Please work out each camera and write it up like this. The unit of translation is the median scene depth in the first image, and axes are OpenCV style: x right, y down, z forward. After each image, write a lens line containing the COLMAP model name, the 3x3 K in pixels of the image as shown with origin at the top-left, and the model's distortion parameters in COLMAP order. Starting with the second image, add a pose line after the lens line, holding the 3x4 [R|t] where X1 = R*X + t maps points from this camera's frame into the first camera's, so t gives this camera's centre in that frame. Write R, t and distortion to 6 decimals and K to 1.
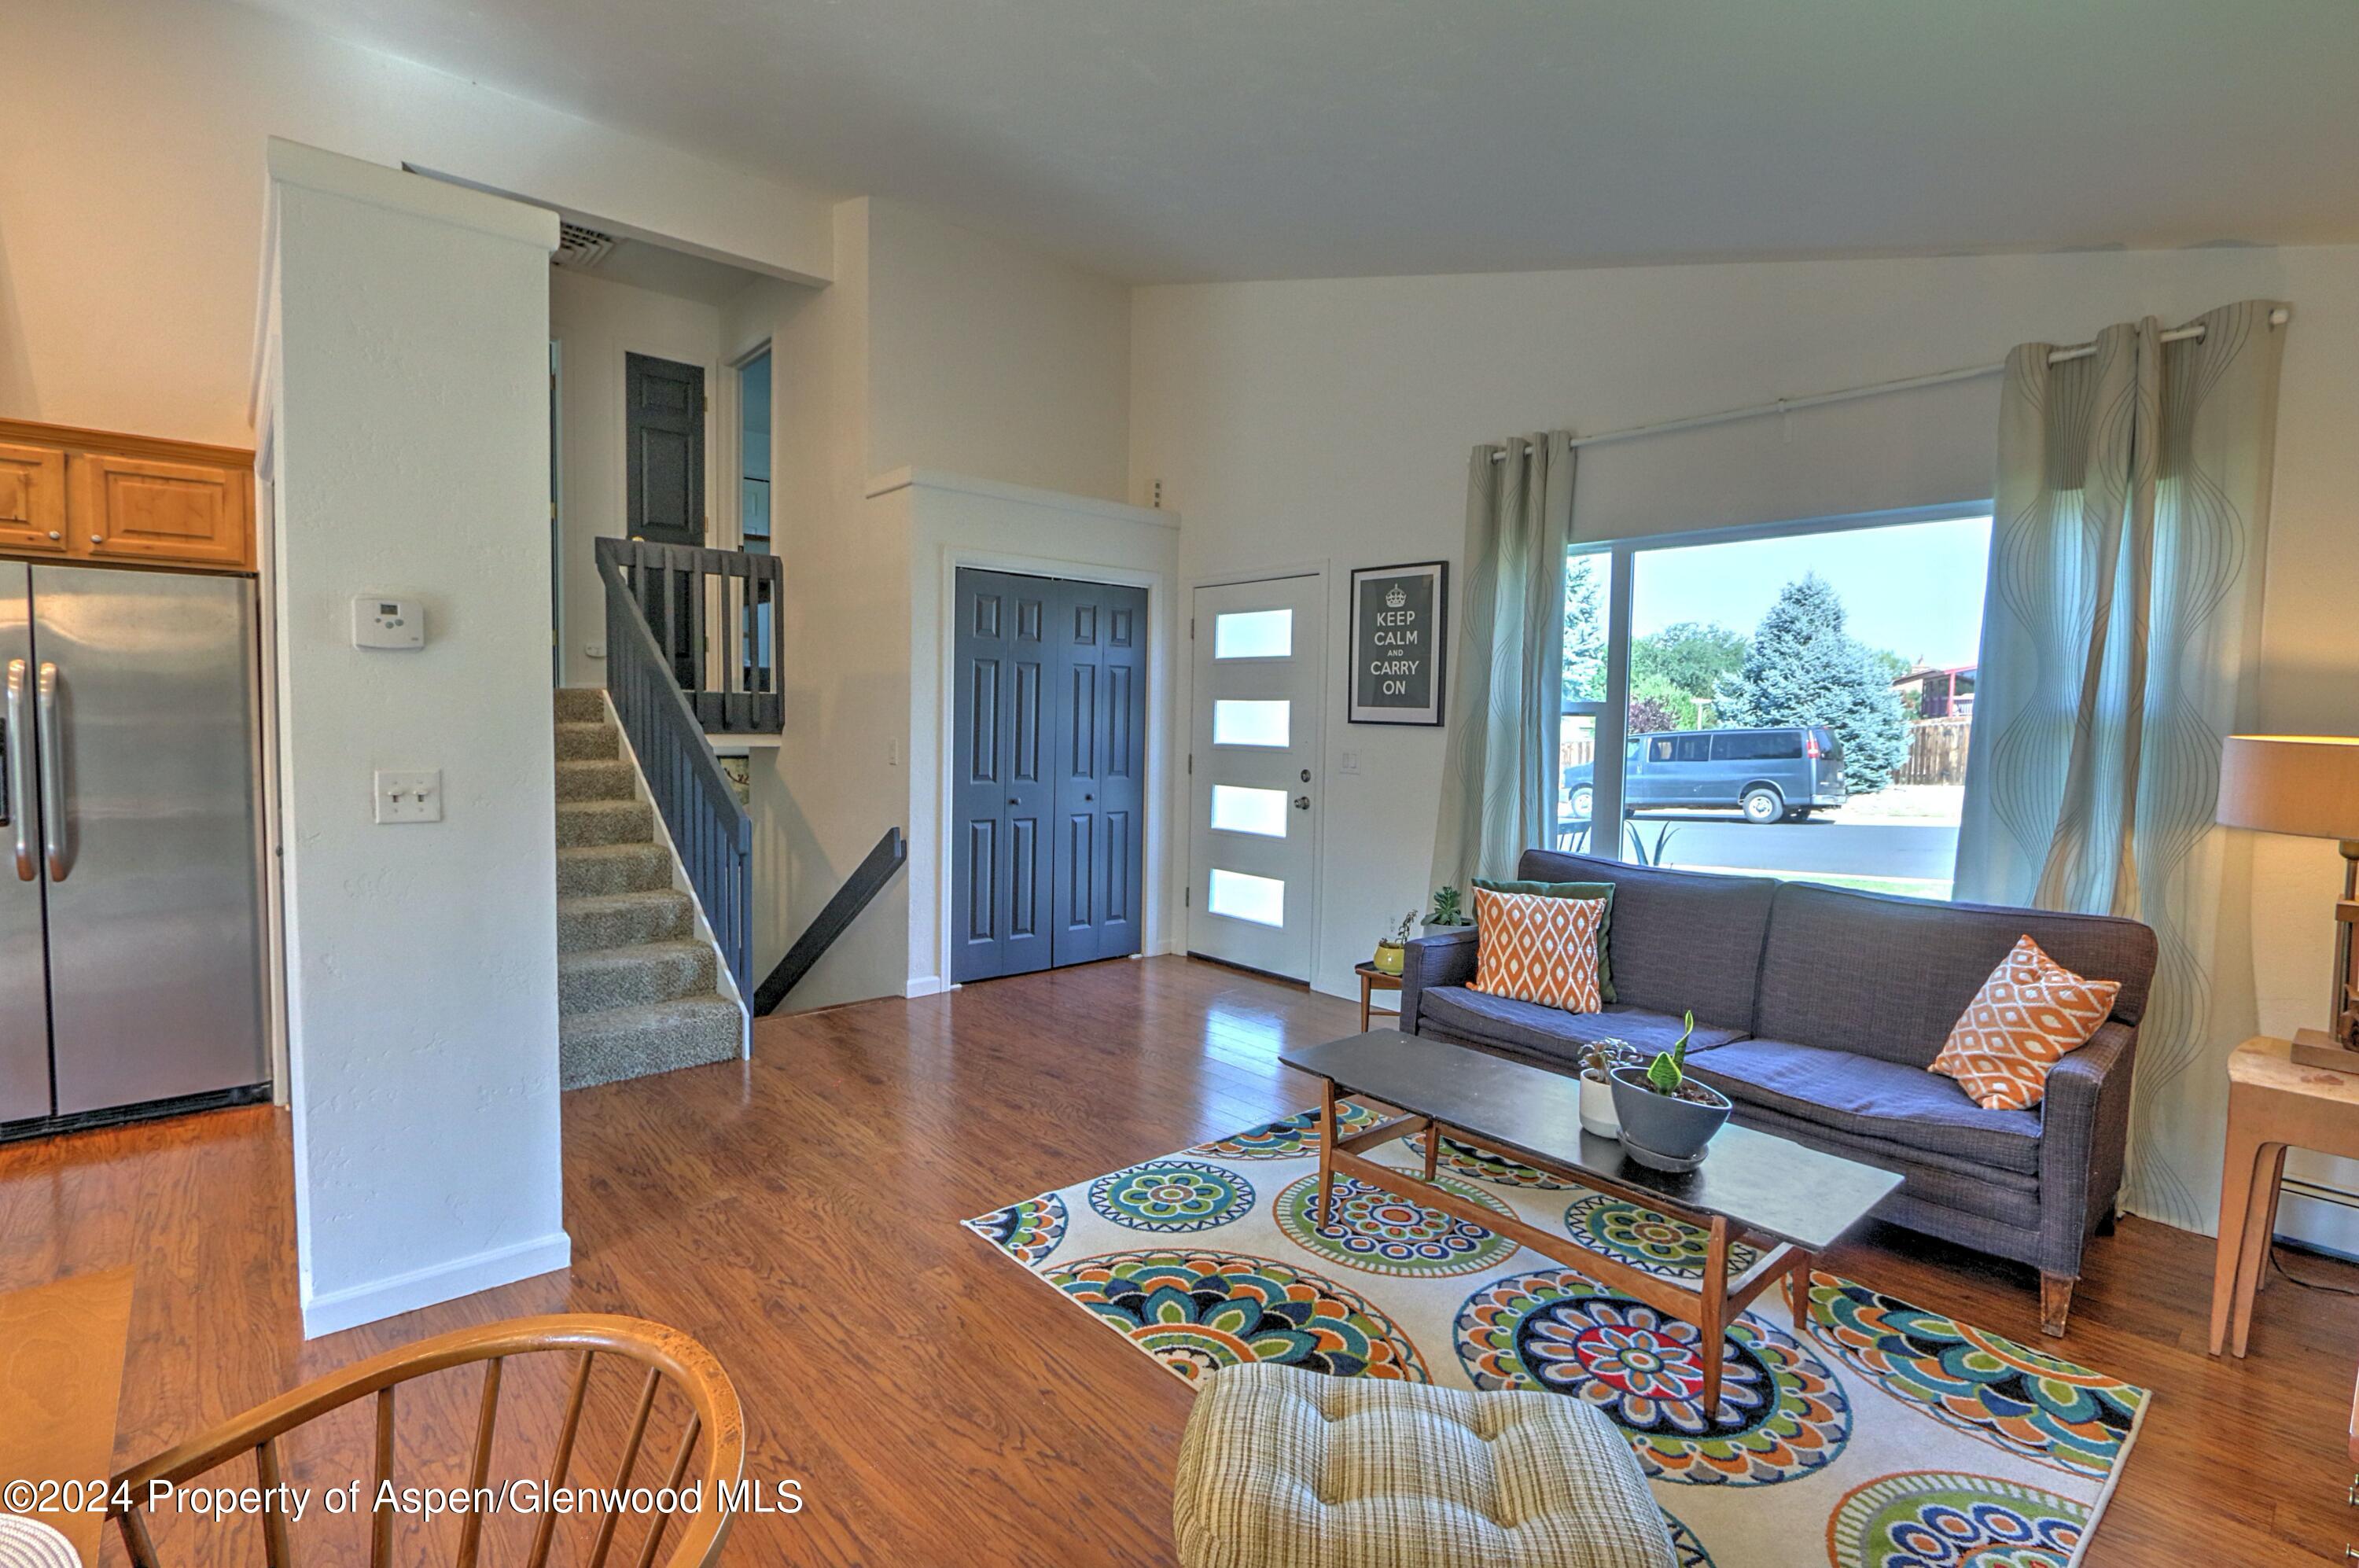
lens RADIAL K [[1092.7, 0, 1172.0], [0, 1092.7, 779.1], [0, 0, 1]] dist [-0.024561, 0.005110]
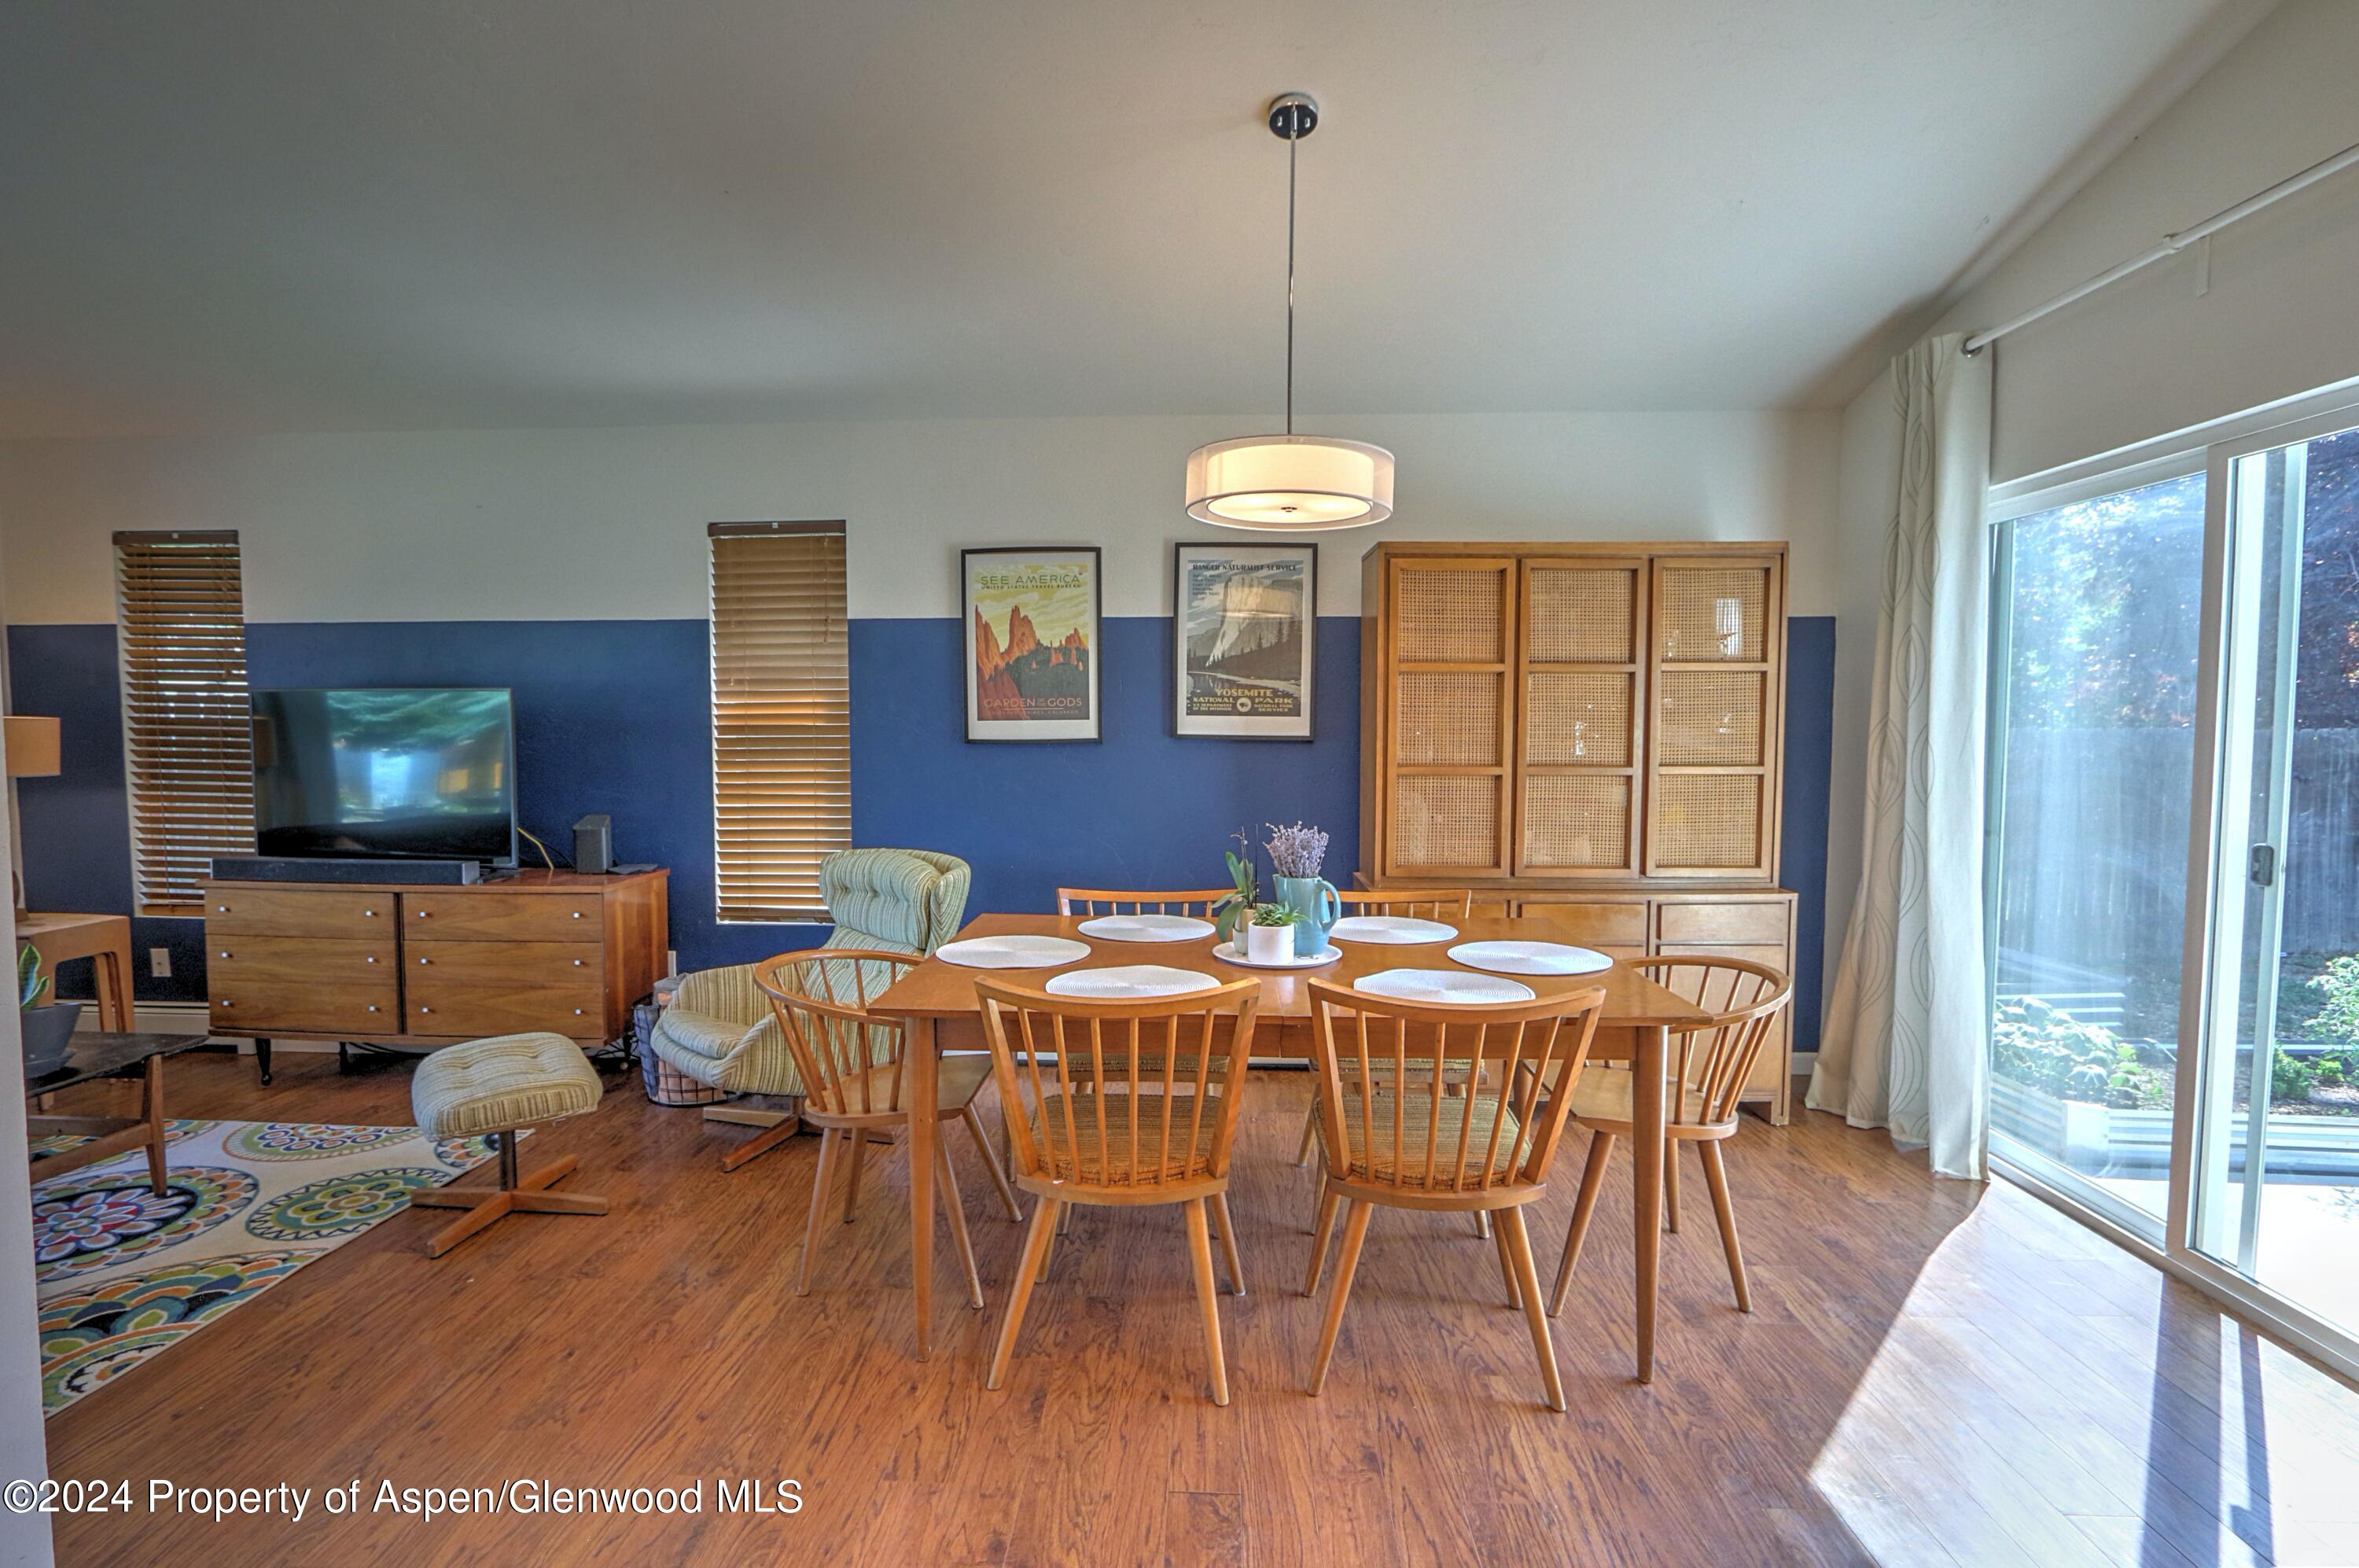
lens RADIAL K [[1097.6, 0, 1176.5], [0, 1097.6, 775.7], [0, 0, 1]] dist [-0.022450, 0.005116]
pose [[-0.726012, -0.051595, 0.685744, -1.033936], [0.029989, 0.993857, 0.106527, -0.052354], [-0.687028, 0.097904, -0.720005, 0.769881]]
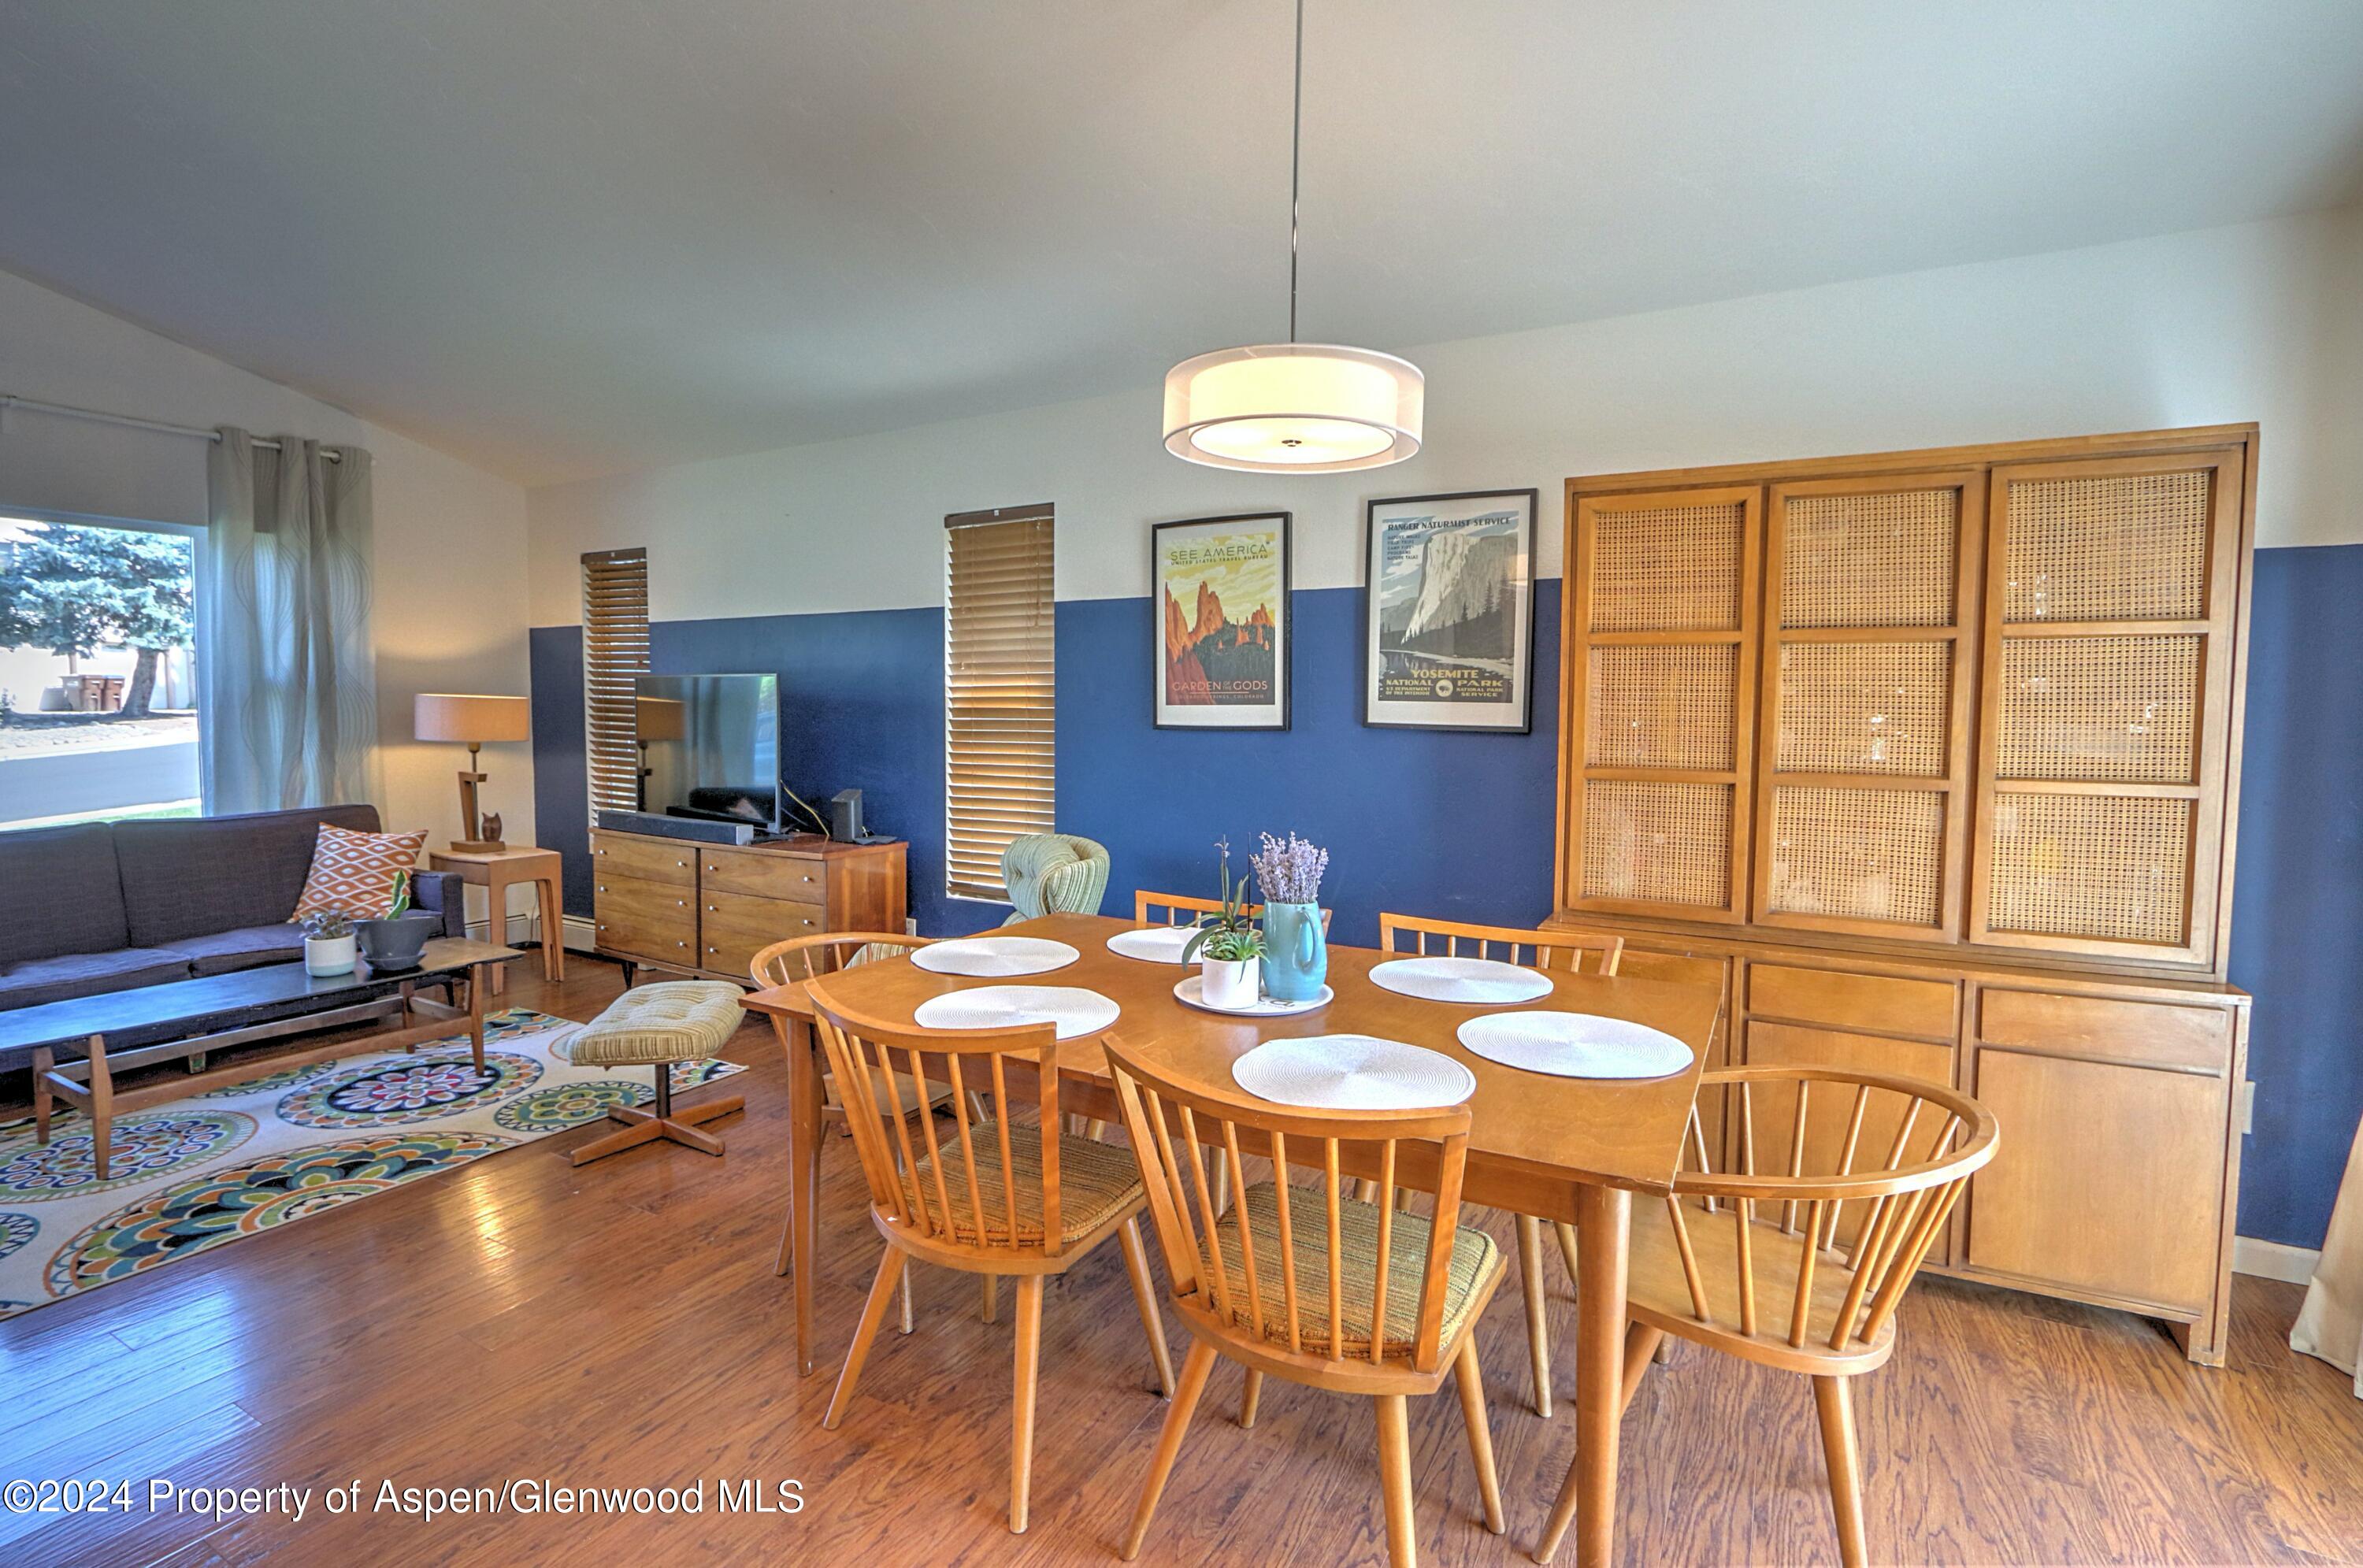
lens RADIAL K [[1102.2, 0, 1182.2], [0, 1102.2, 764.6], [0, 0, 1]] dist [-0.022178, 0.005493]
pose [[-0.340124, -0.069482, 0.937810, -1.144802], [0.044058, 0.994994, 0.089697, -0.026793], [-0.939348, 0.071826, -0.335360, 0.349515]]
